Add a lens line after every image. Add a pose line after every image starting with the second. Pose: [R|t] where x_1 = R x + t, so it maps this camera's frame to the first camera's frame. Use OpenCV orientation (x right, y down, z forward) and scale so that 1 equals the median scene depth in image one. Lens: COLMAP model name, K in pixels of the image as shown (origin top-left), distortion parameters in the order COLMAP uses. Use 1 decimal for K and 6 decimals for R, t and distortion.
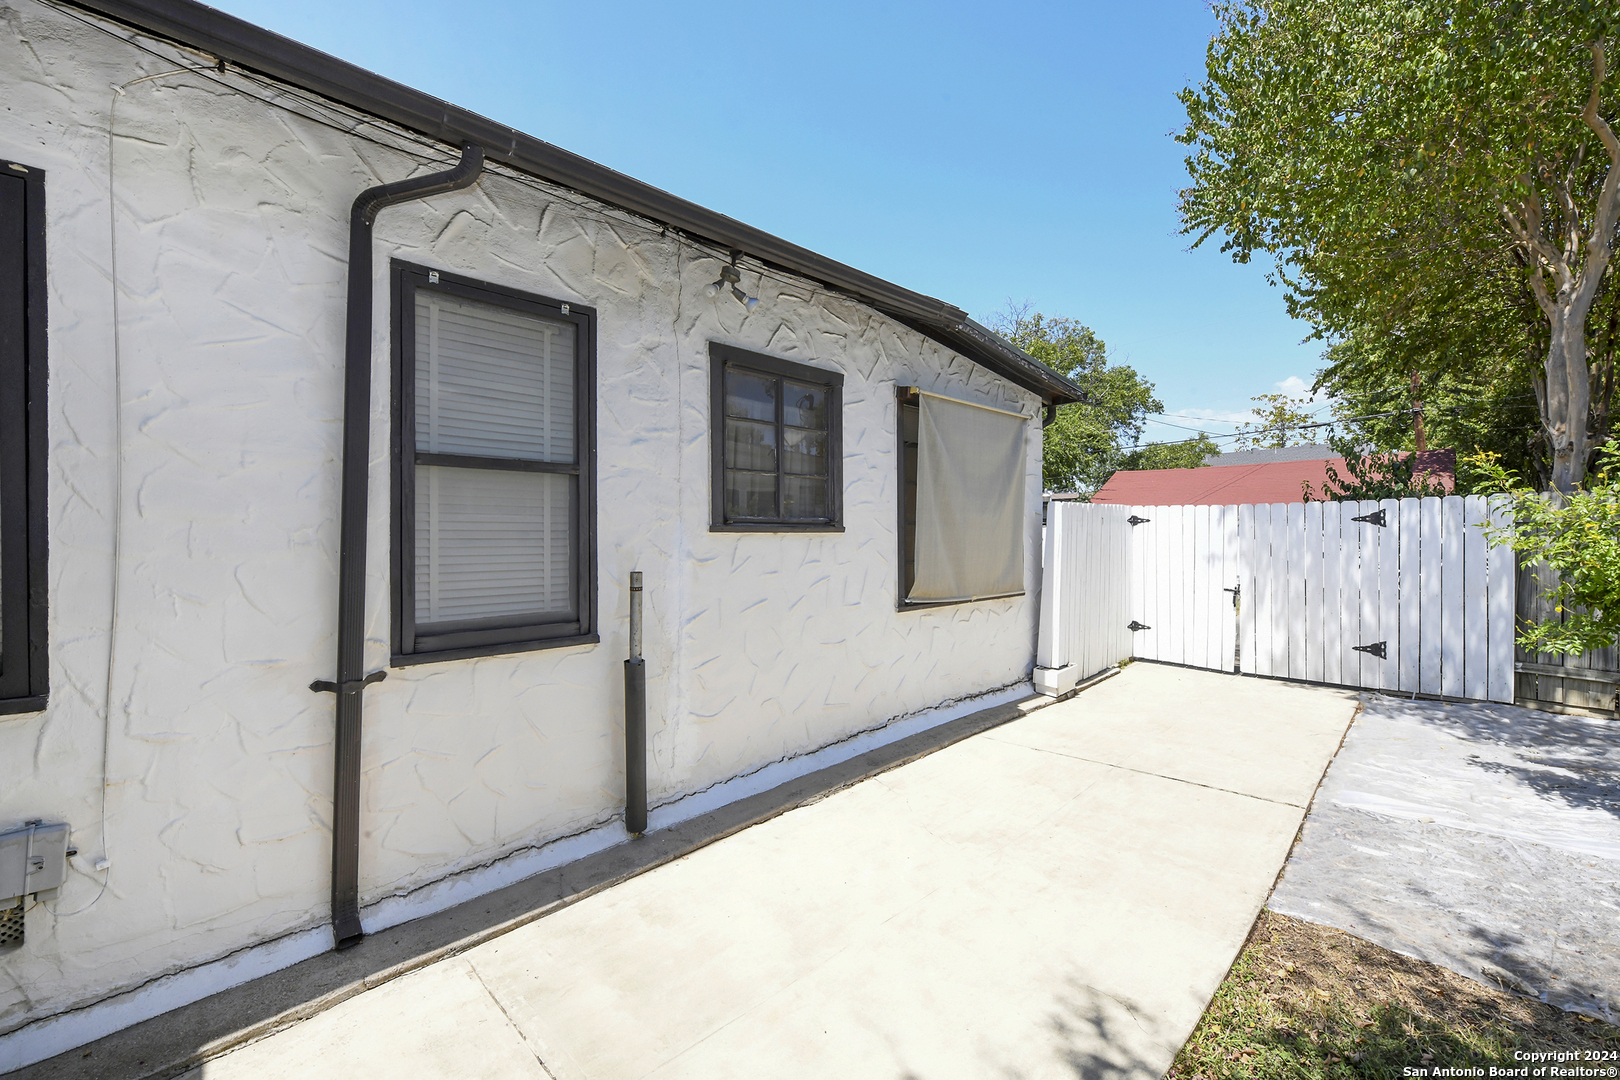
lens RADIAL K [[658.1, 0, 806.0], [0, 658.1, 531.2], [0, 0, 1]] dist [0.001500, -0.000506]
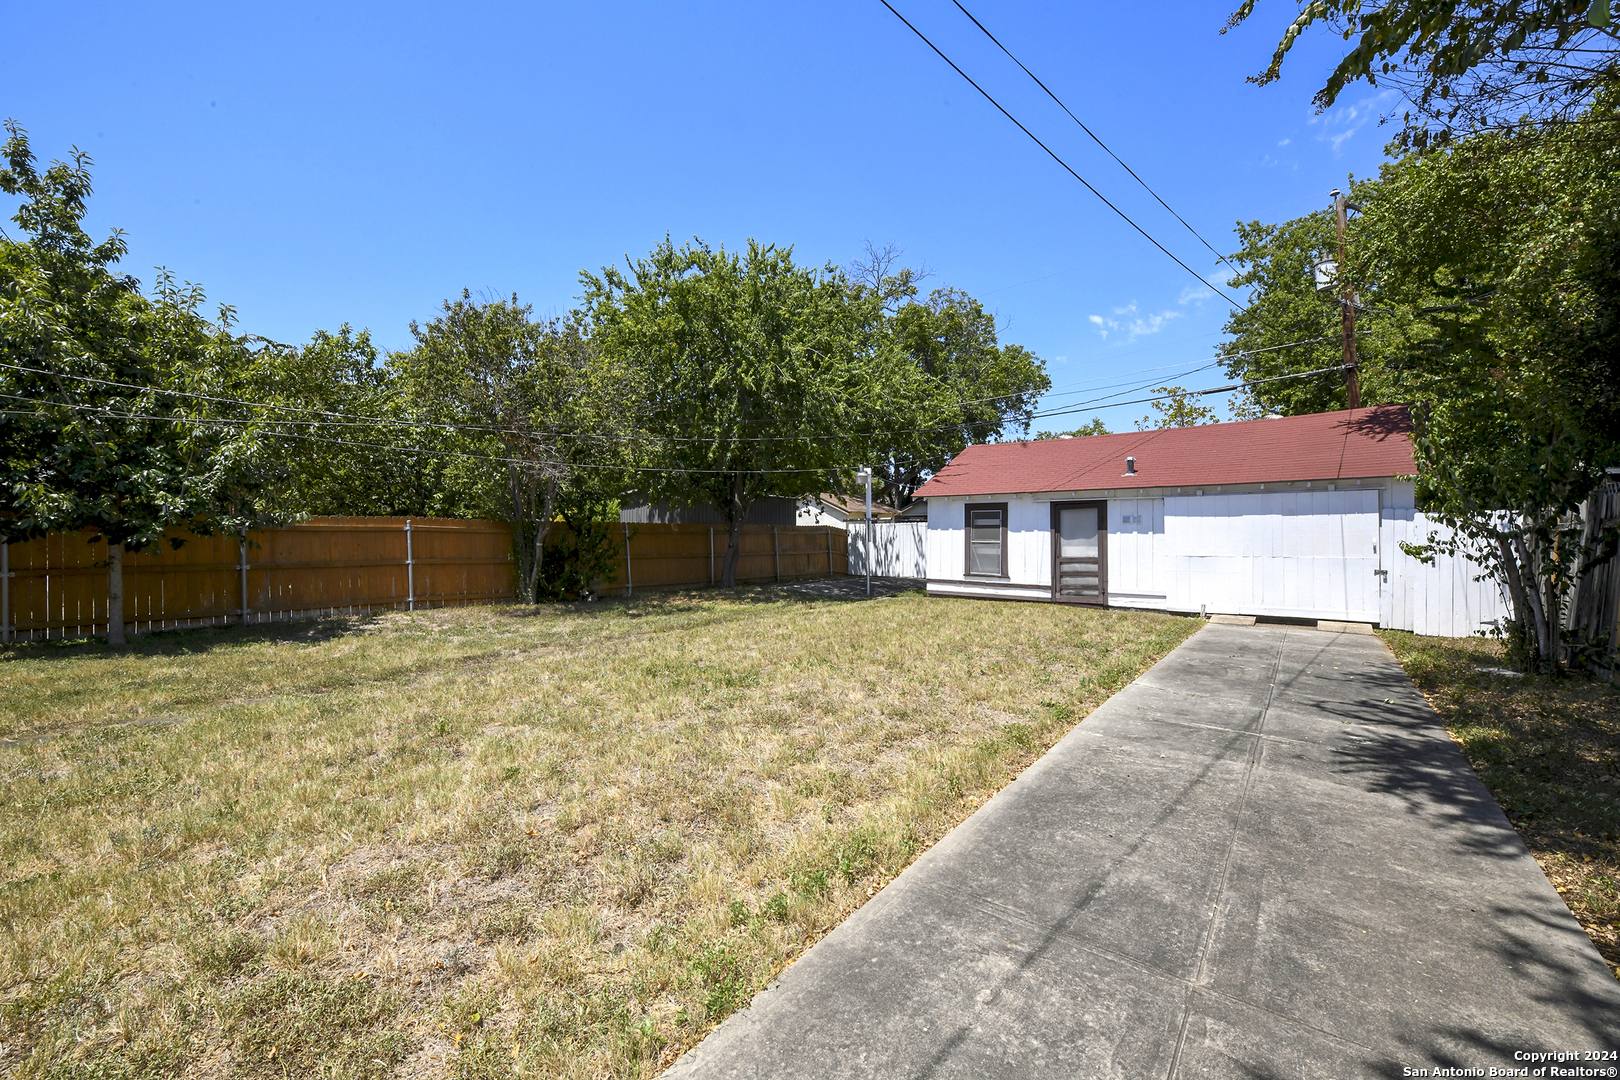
lens RADIAL K [[658.1, 0, 806.8], [0, 658.1, 536.4], [0, 0, 1]] dist [0.001500, -0.000506]
pose [[0.993604, -0.006193, 0.112754, 0.108939], [0.005908, 0.999978, 0.002858, 0.003659], [-0.112769, -0.002174, 0.993619, 0.158854]]
